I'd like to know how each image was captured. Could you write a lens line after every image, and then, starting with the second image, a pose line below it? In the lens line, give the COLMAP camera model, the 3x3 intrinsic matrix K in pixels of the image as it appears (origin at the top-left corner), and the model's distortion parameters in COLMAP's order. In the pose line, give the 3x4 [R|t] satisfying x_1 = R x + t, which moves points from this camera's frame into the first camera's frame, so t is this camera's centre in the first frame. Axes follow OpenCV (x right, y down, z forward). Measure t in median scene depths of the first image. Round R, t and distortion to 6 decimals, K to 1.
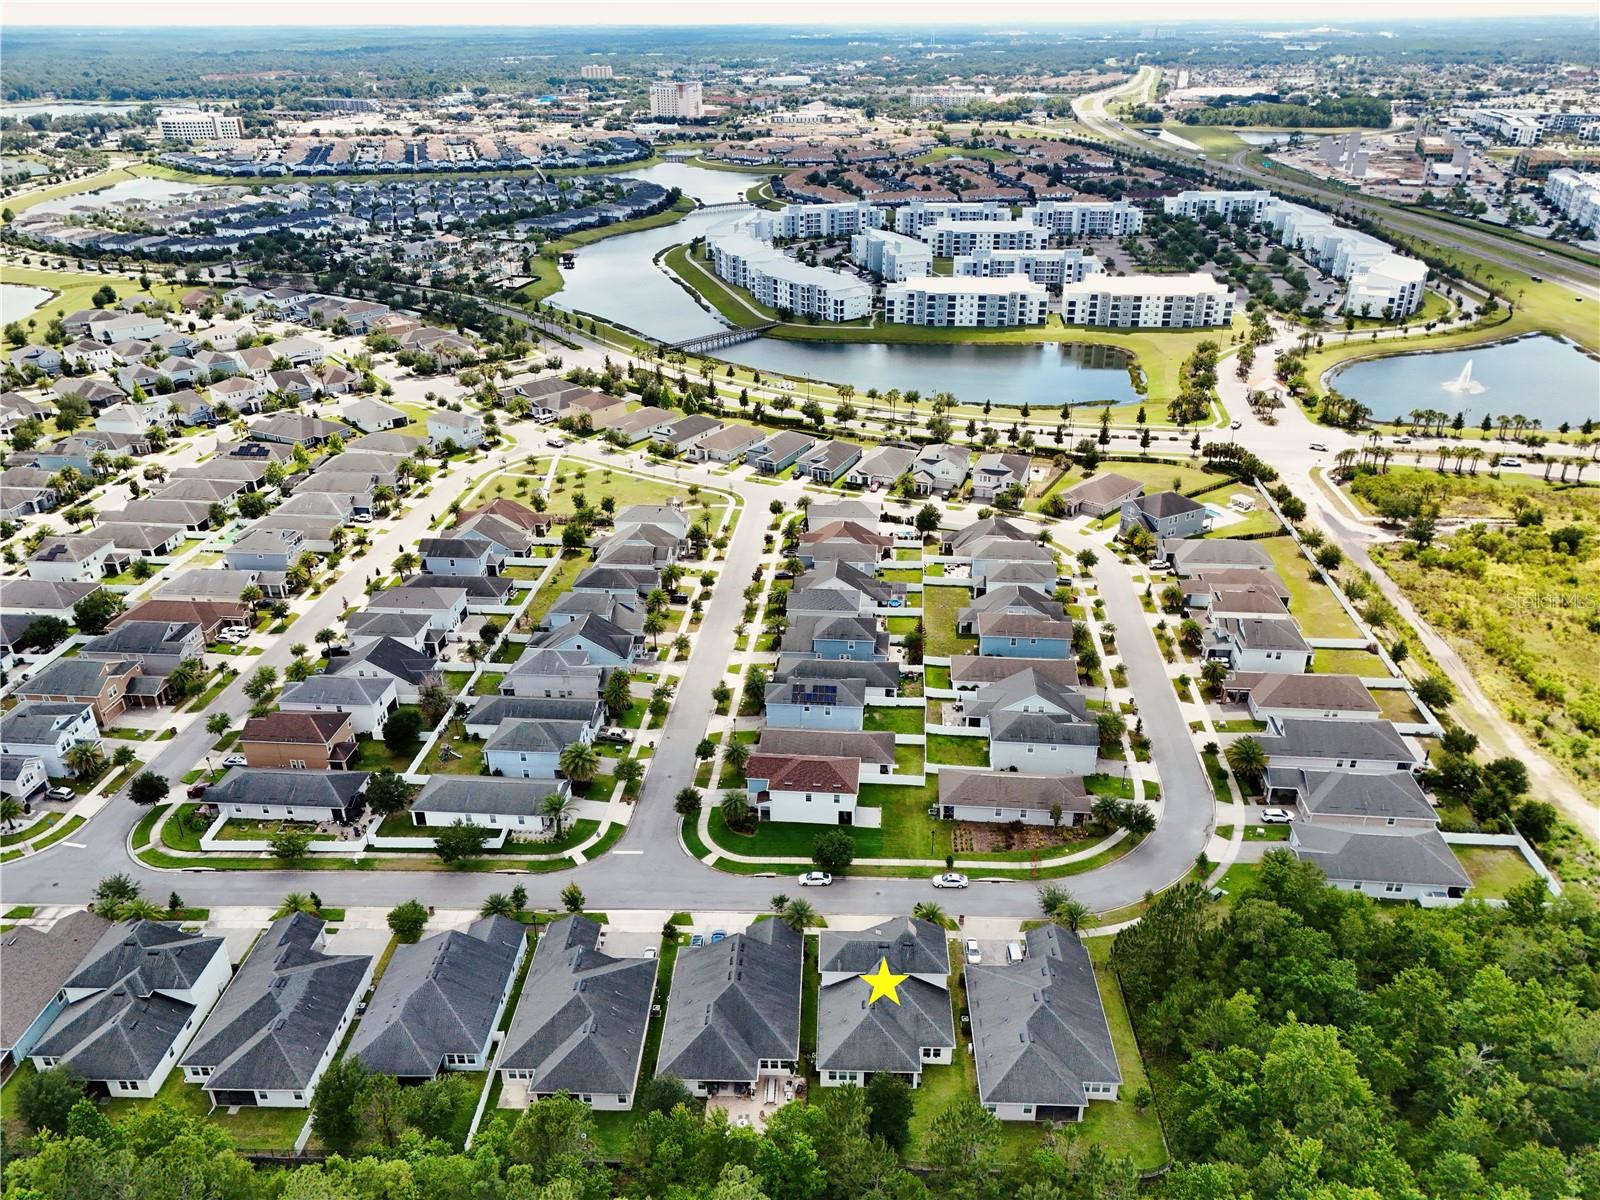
lens RADIAL K [[1173.6, 0, 803.8], [0, 1173.6, 619.1], [0, 0, 1]] dist [0.055119, -0.040002]
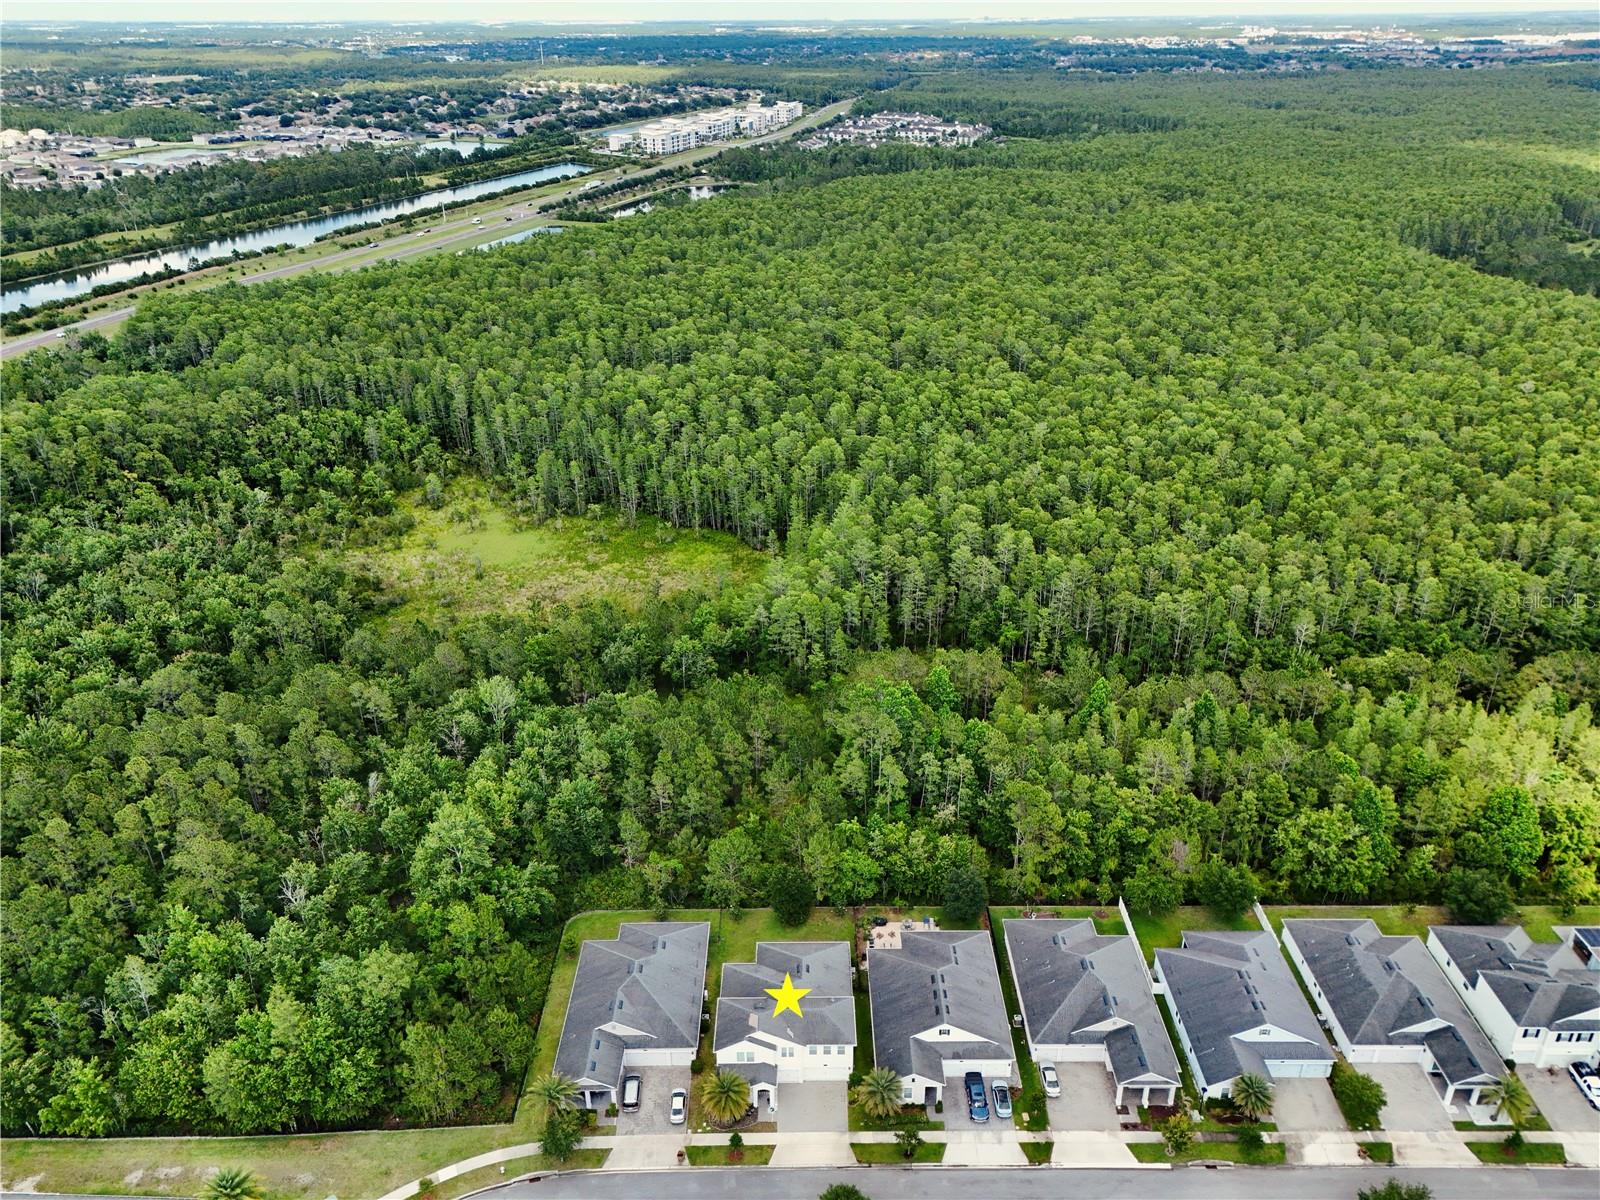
lens RADIAL K [[1173.6, 0, 803.8], [0, 1173.6, 619.1], [0, 0, 1]] dist [0.055119, -0.040002]
pose [[-0.999403, 0.024734, -0.024133, 0.068141], [-0.004932, 0.589126, 0.808026, -0.654329], [0.034204, 0.807662, -0.588652, 1.294622]]
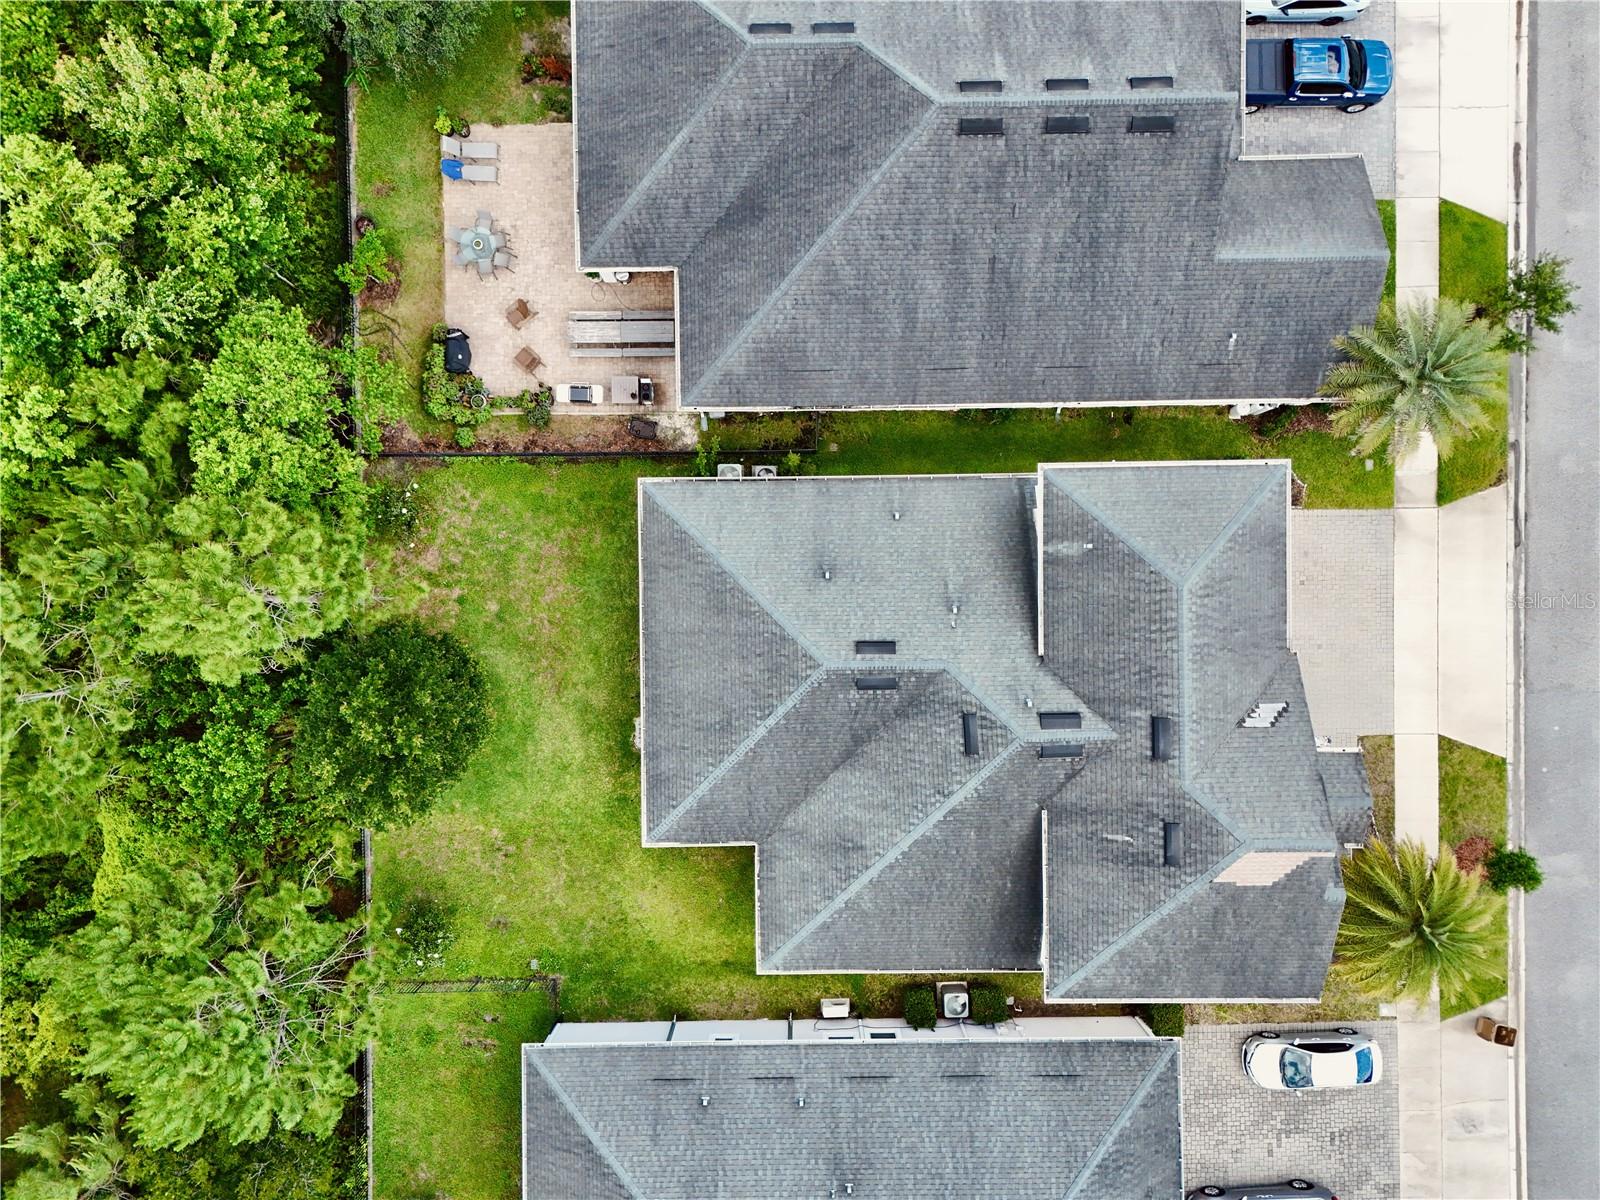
lens RADIAL K [[1183.8, 0, 802.2], [0, 1183.8, 607.6], [0, 0, 1]] dist [0.056229, -0.048388]
pose [[0.040090, 0.998966, 0.021458, 0.034366], [-0.454932, -0.000871, 0.890526, 0.101627], [0.889624, -0.045463, 0.454426, 0.828578]]
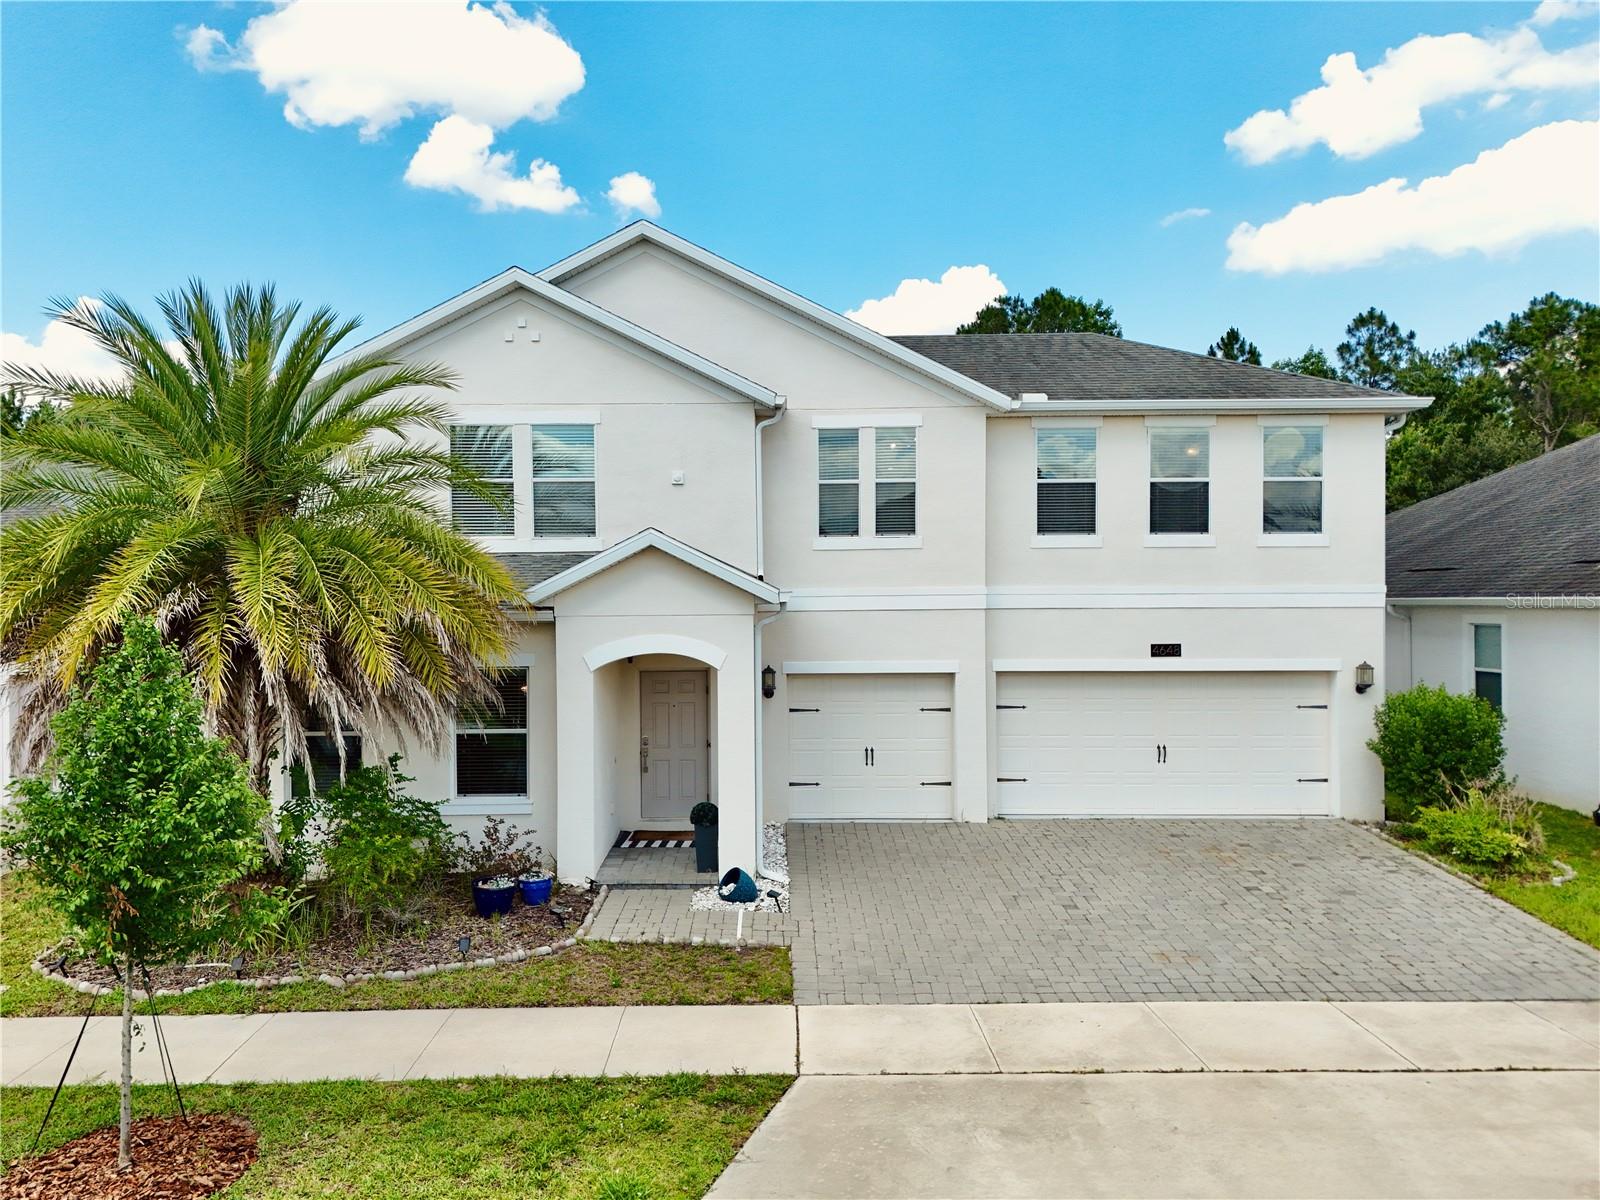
lens RADIAL K [[1203.7, 0, 771.5], [0, 1203.7, 614.5], [0, 0, 1]] dist [0.058565, -0.042150]
pose [[-0.999549, 0.013405, -0.026873, 0.079297], [-0.000434, 0.888310, 0.459243, 0.234835], [0.030028, 0.459048, -0.887904, 1.136365]]
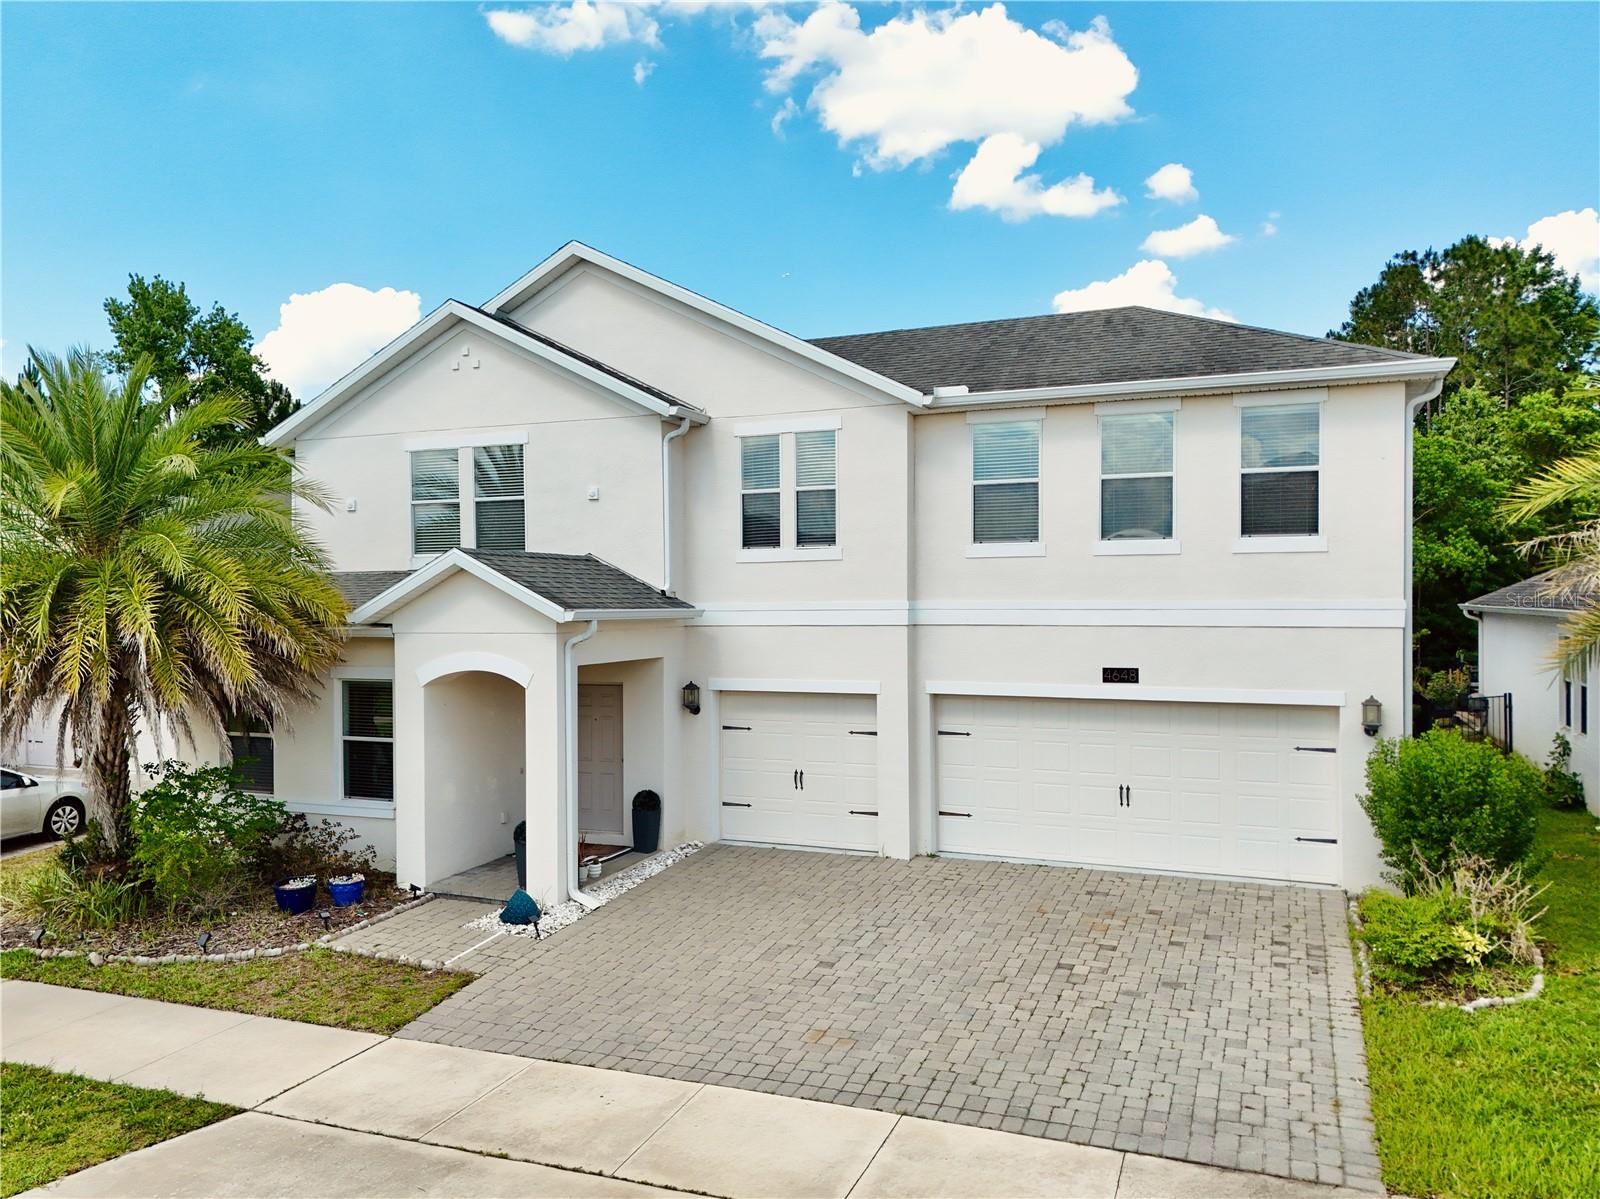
lens RADIAL K [[1183.8, 0, 802.2], [0, 1183.8, 607.1], [0, 0, 1]] dist [0.056229, -0.048388]
pose [[-0.938146, 0.009635, 0.346105, 0.028455], [0.166518, 0.888973, 0.426614, 0.240276], [-0.303567, 0.457859, -0.835591, 1.122760]]
